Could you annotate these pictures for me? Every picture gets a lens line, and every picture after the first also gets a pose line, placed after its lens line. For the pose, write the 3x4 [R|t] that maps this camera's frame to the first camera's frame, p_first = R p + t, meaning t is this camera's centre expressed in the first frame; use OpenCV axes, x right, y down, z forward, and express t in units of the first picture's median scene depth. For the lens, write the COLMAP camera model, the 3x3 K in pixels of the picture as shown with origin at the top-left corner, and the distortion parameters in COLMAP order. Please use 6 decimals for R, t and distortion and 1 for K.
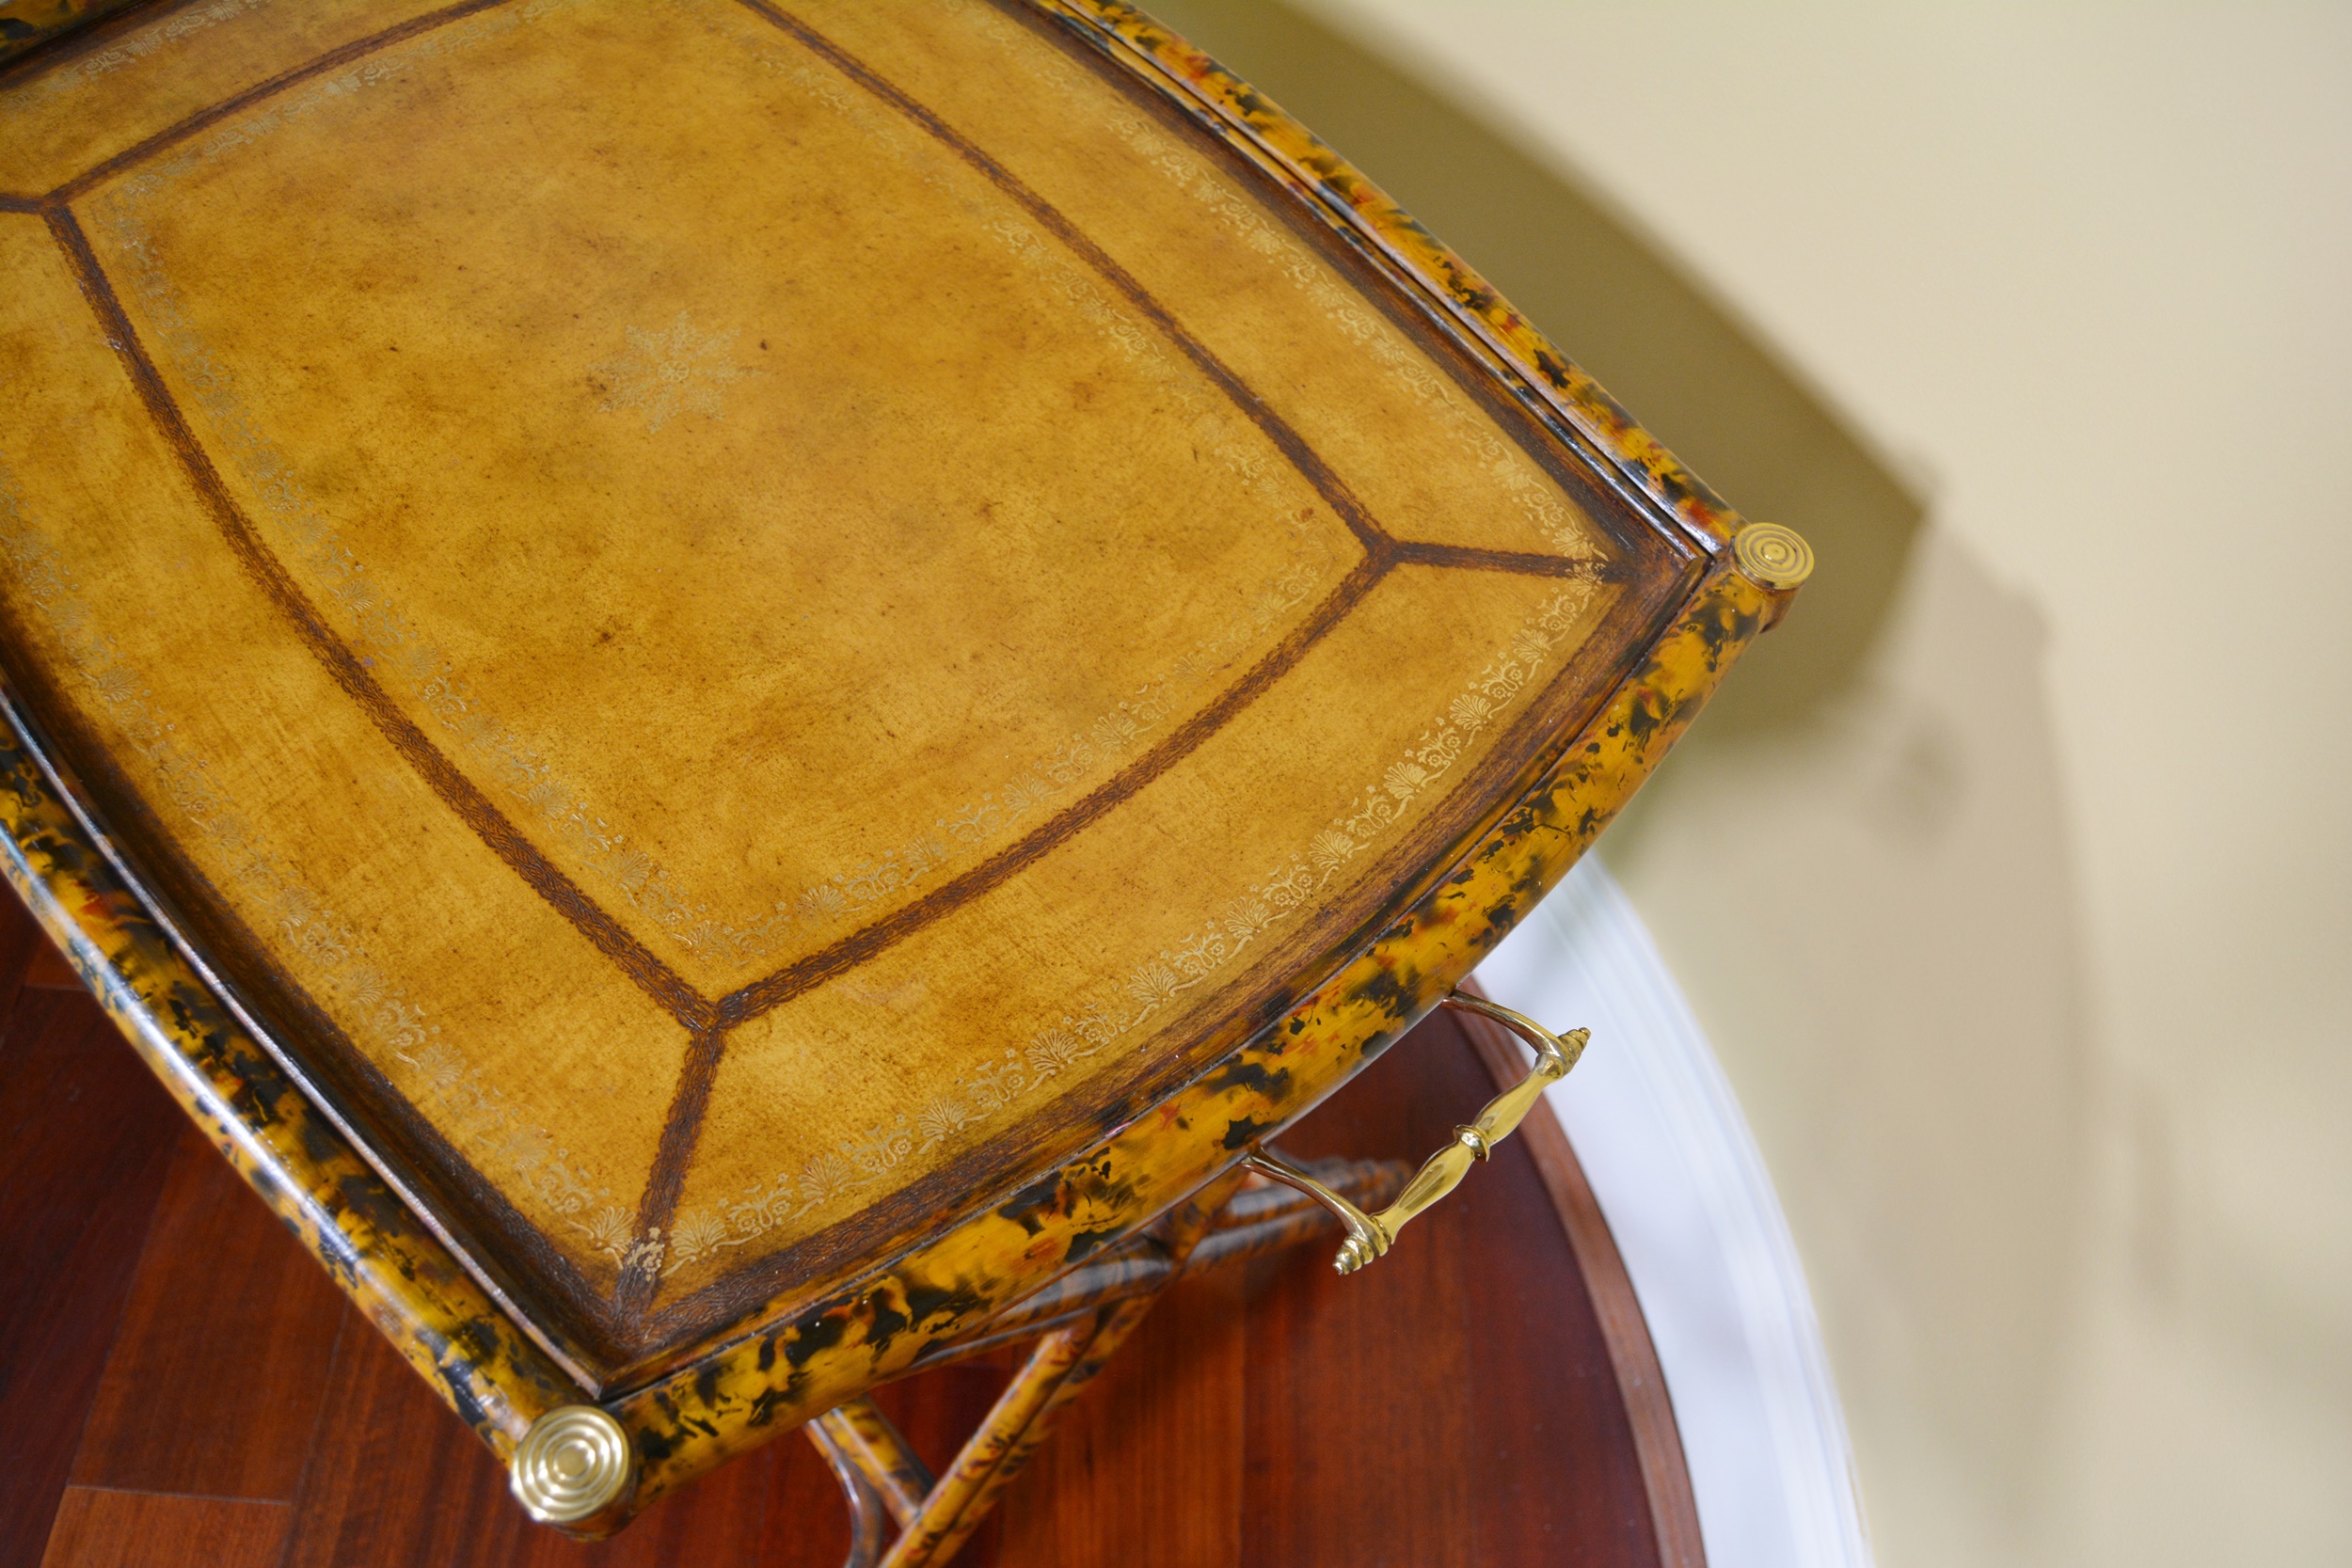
lens RADIAL K [[1899.4, 0, 1177.8], [0, 1899.4, 788.7], [0, 0, 1]] dist [-0.098253, 0.043990]
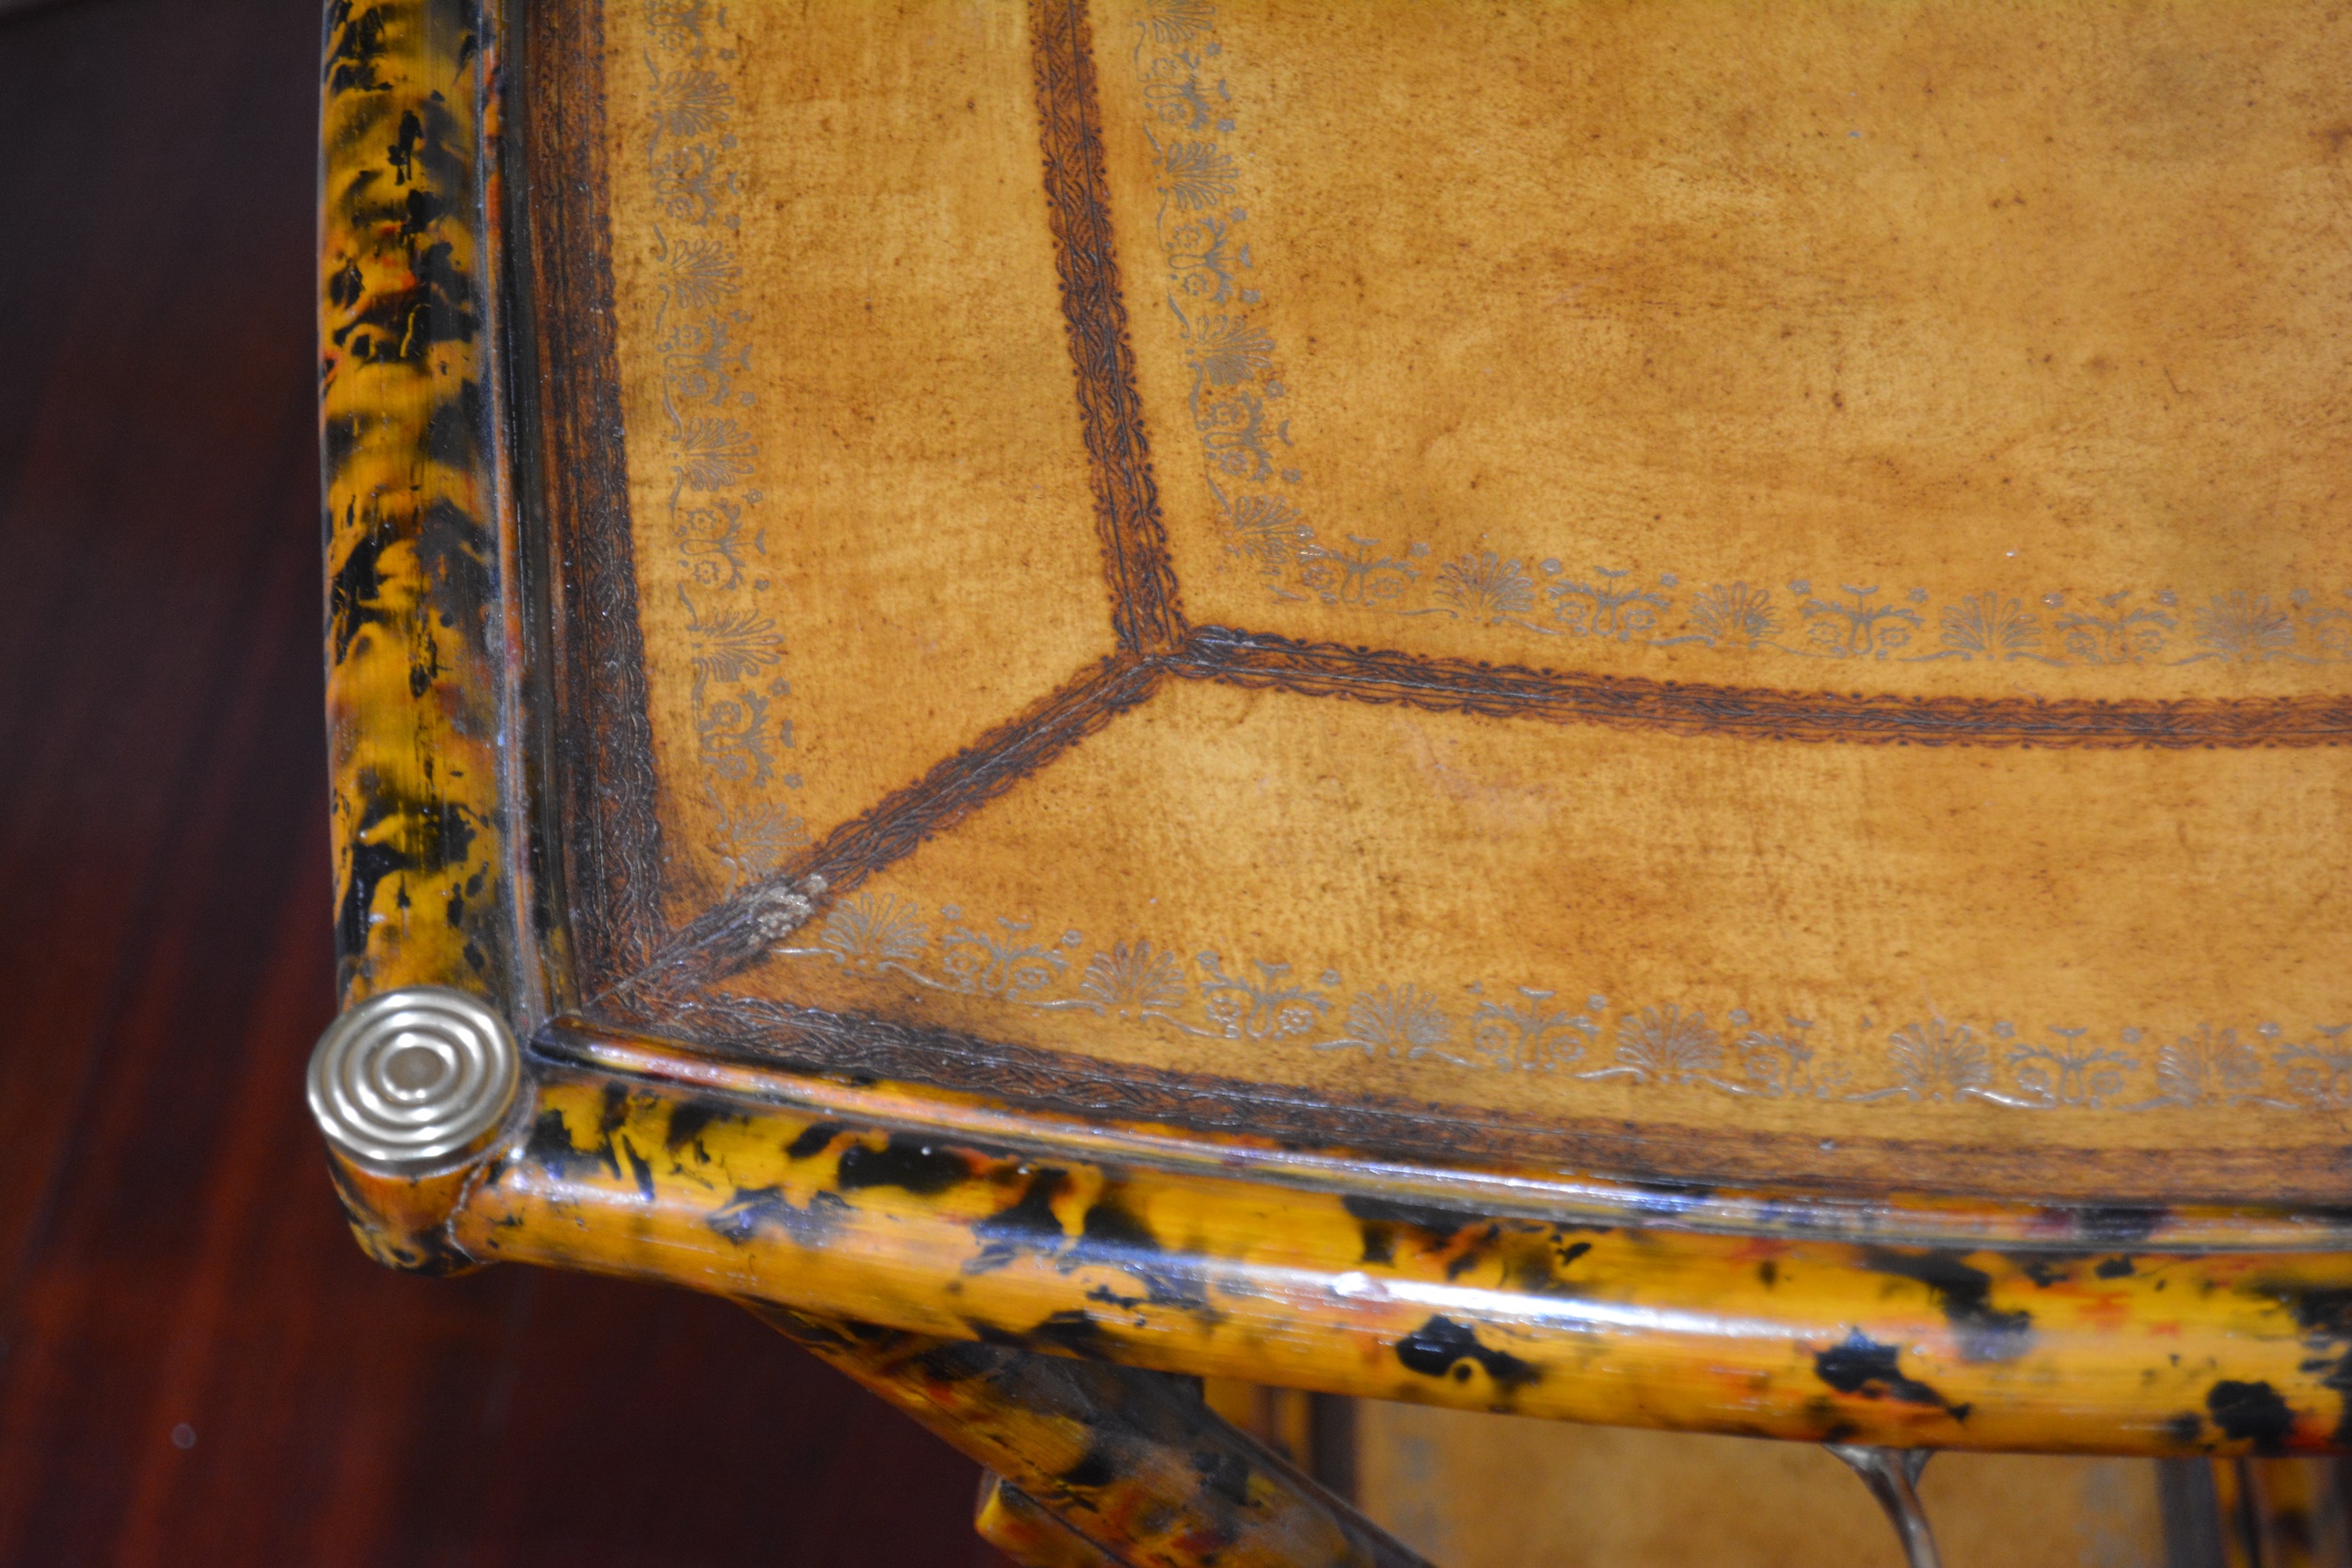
lens RADIAL K [[5288.8, 0, 1180.3], [0, 5288.8, 783.5], [0, 0, 1]] dist [-0.032195, 0.000000]
pose [[0.742744, 0.487620, -0.458866, 0.394622], [-0.528753, 0.847590, 0.044836, 0.083233], [0.410794, 0.209325, 0.887373, -0.224704]]
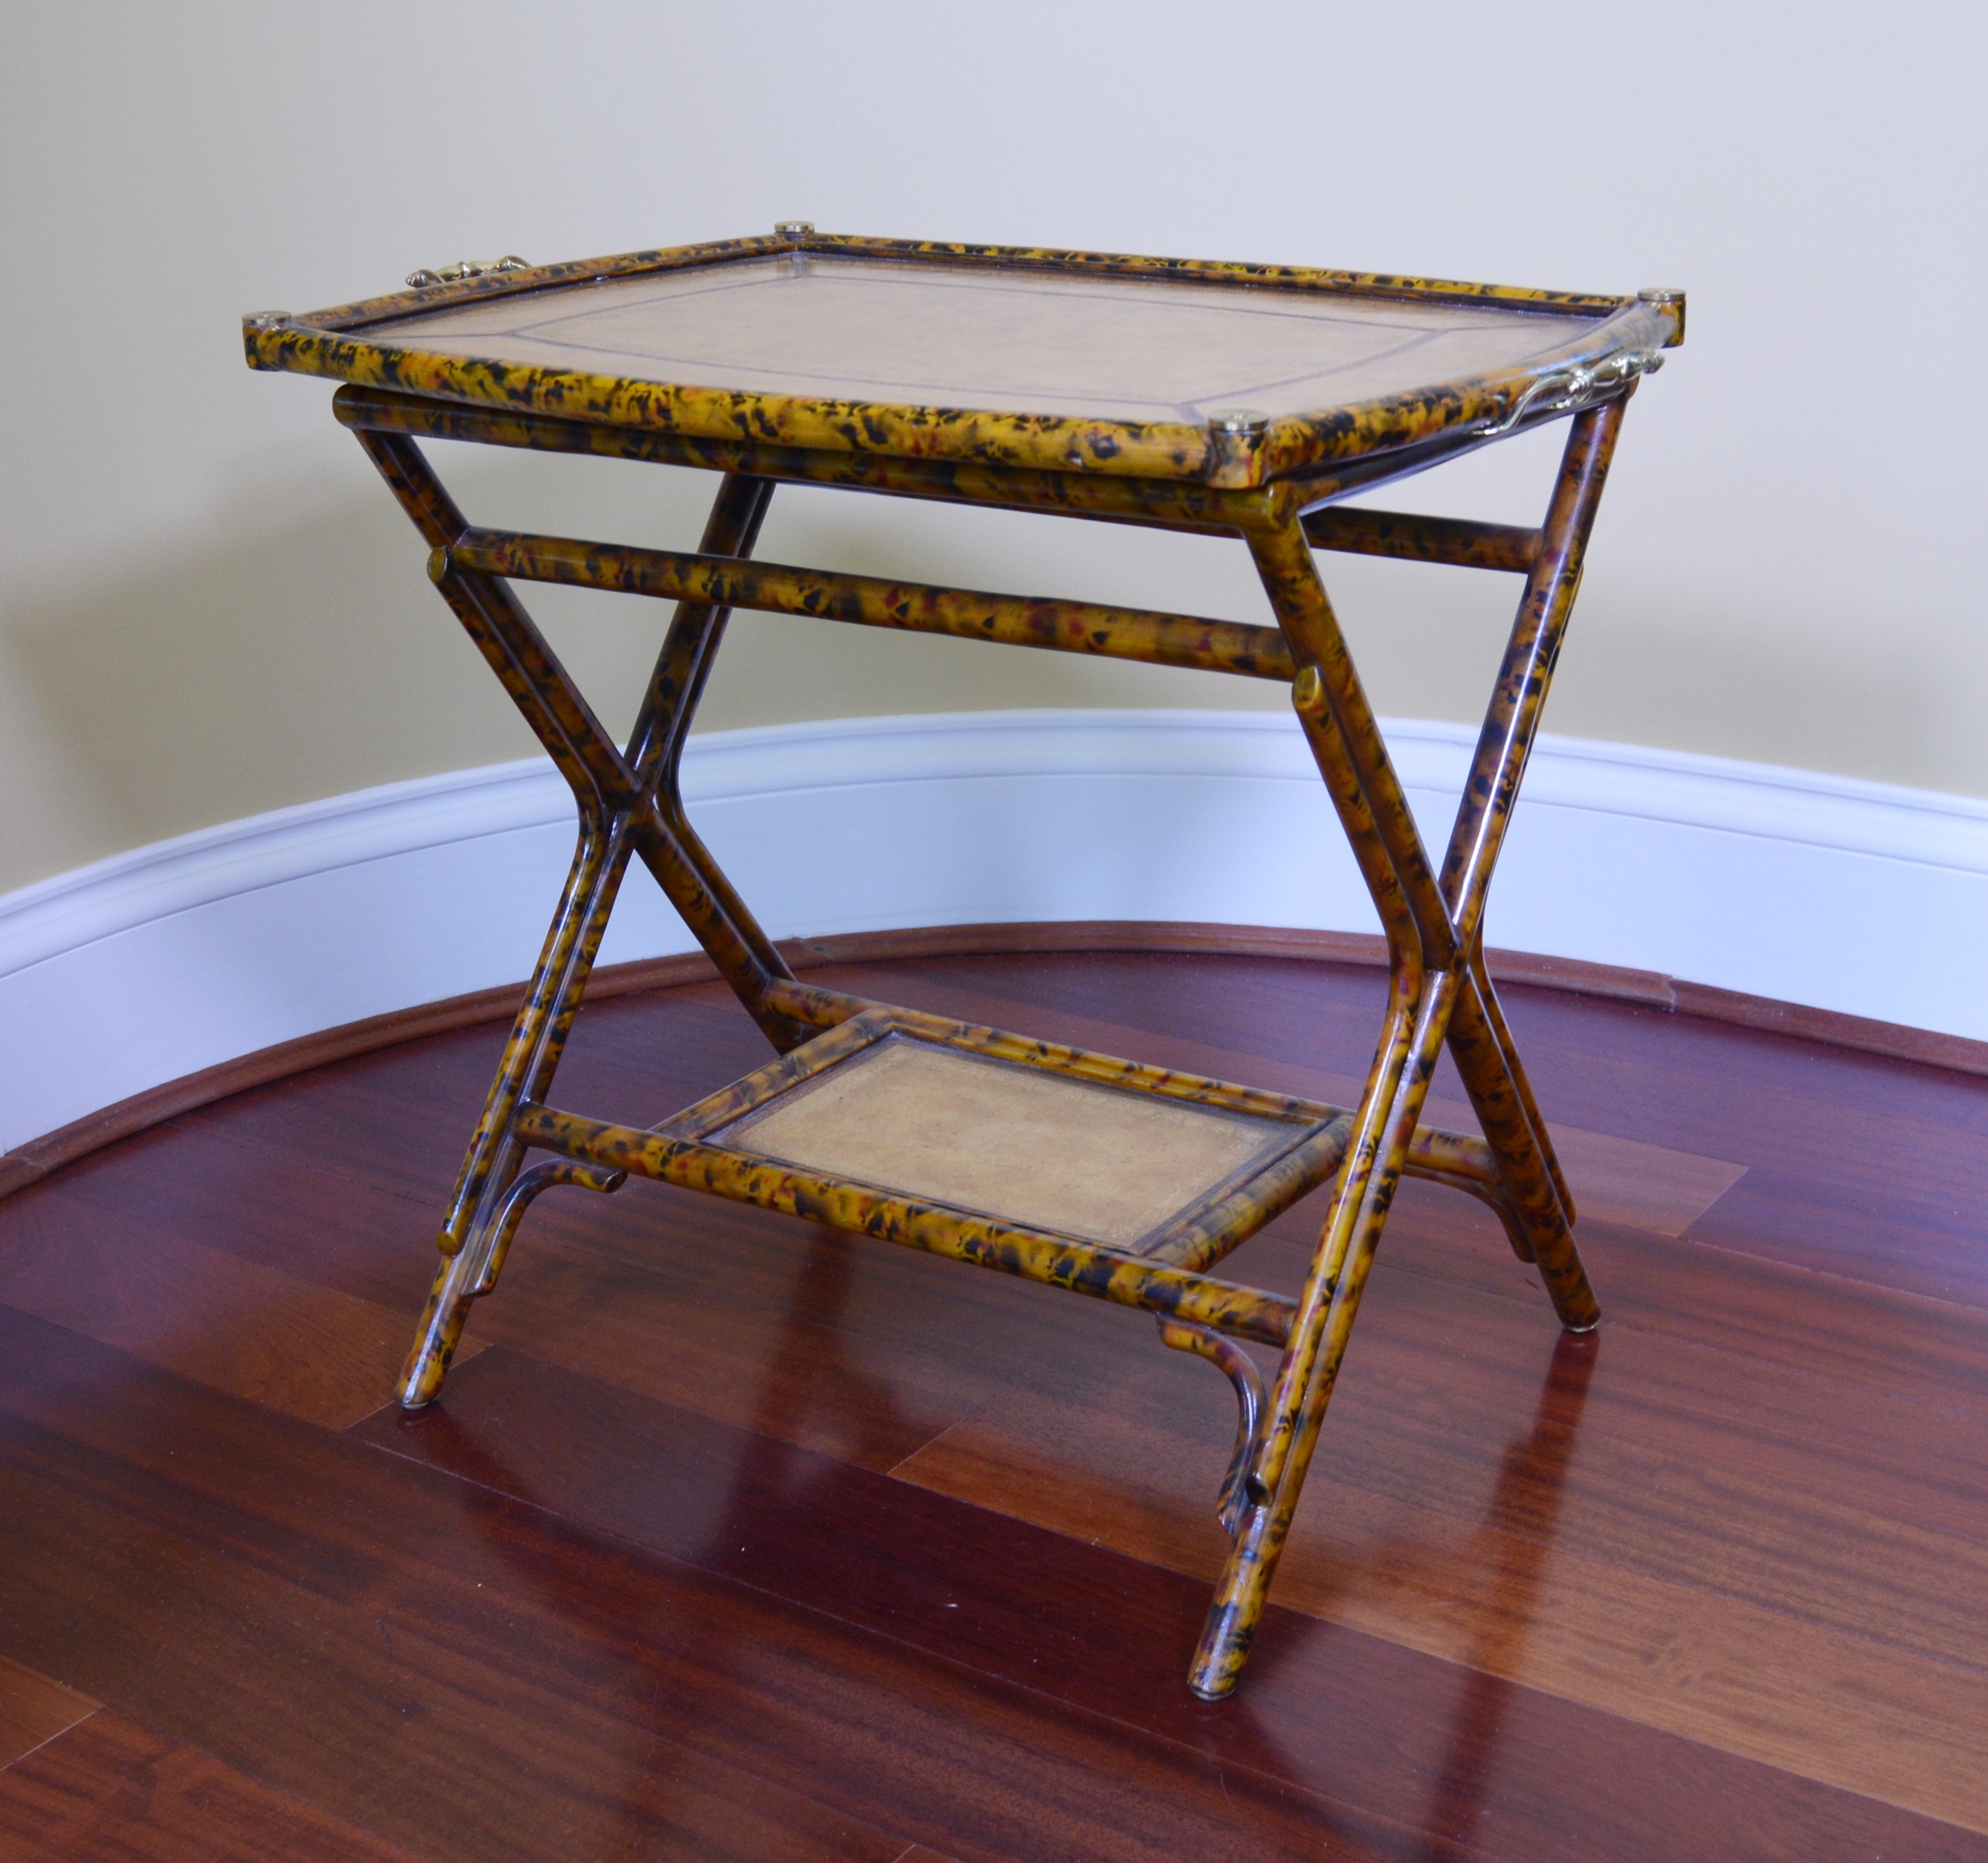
lens RADIAL K [[2947.4, 0, 967.3], [0, 2947.4, 911.7], [0, 0, 1]] dist [-0.093368, 0.000000]
pose [[0.969529, -0.161747, 0.183989, -0.963116], [0.239922, 0.778719, -0.579684, 1.834012], [-0.049513, 0.606164, 0.793797, -0.753758]]
